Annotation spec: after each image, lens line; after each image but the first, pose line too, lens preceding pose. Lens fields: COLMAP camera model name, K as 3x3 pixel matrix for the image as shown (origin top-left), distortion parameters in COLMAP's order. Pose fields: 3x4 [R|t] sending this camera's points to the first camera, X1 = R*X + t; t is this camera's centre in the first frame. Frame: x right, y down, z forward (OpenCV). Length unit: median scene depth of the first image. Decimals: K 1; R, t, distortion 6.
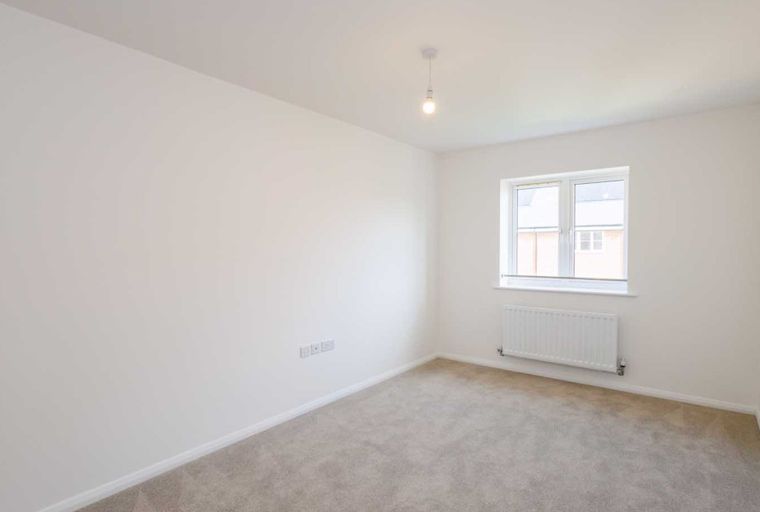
lens RADIAL K [[412.9, 0, 380.0], [0, 412.9, 256.0], [0, 0, 1]] dist [0.000663, -0.000079]
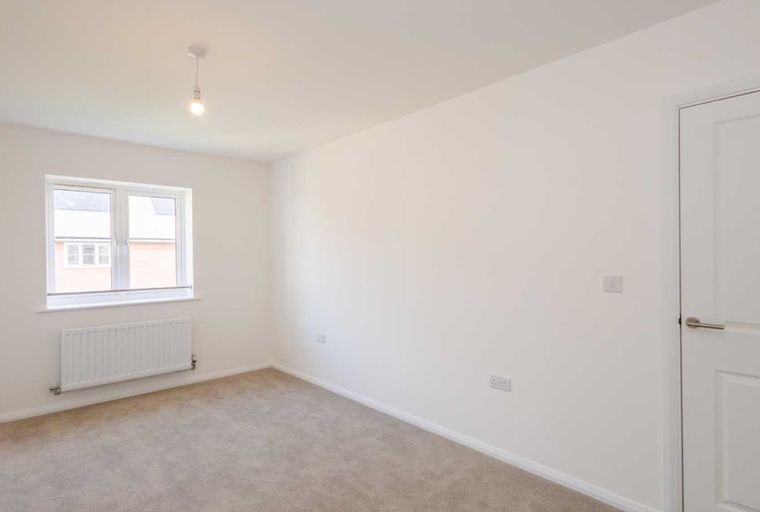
lens RADIAL K [[412.9, 0, 380.0], [0, 412.9, 256.0], [0, 0, 1]] dist [0.000663, -0.000079]
pose [[0.168315, -0.001058, 0.985733, -0.439741], [0.027996, 0.999601, -0.003707, -0.007999], [-0.985336, 0.028220, 0.168278, 0.270378]]
